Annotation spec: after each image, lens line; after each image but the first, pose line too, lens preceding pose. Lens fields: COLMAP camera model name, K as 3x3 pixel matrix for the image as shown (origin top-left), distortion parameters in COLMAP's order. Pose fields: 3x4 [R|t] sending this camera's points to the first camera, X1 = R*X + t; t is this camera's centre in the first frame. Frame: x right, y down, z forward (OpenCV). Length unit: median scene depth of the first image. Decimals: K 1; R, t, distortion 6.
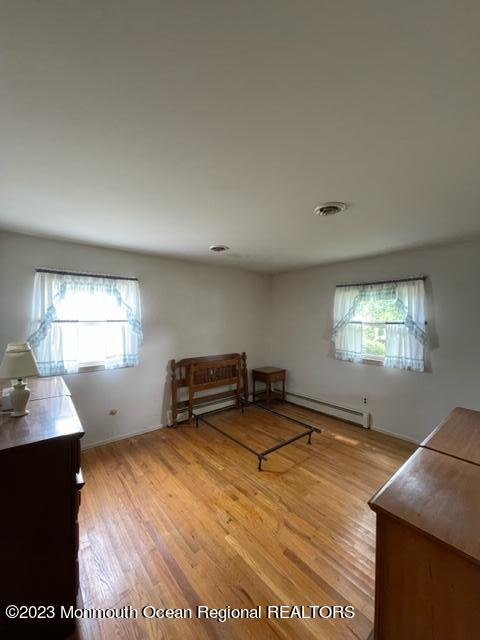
lens RADIAL K [[257.9, 0, 239.3], [0, 257.9, 319.0], [0, 0, 1]] dist [-0.016358, 0.000448]
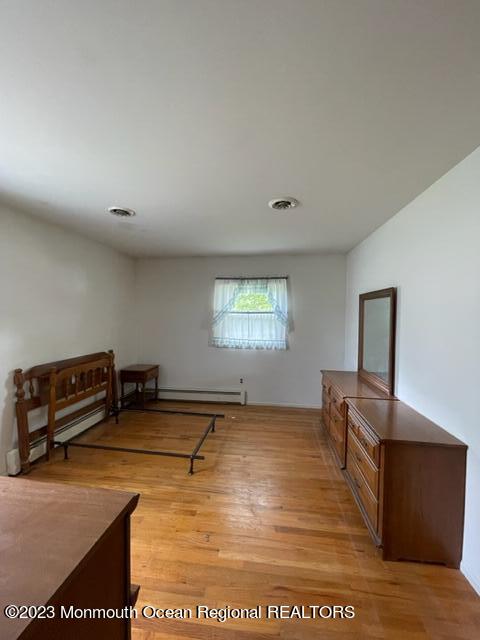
lens RADIAL K [[257.9, 0, 238.0], [0, 257.9, 319.6], [0, 0, 1]] dist [-0.016358, 0.000448]
pose [[0.732384, -0.011796, 0.680790, -0.286769], [0.001110, 0.999869, 0.016131, 0.026160], [-0.680891, -0.011058, 0.732301, 0.169389]]
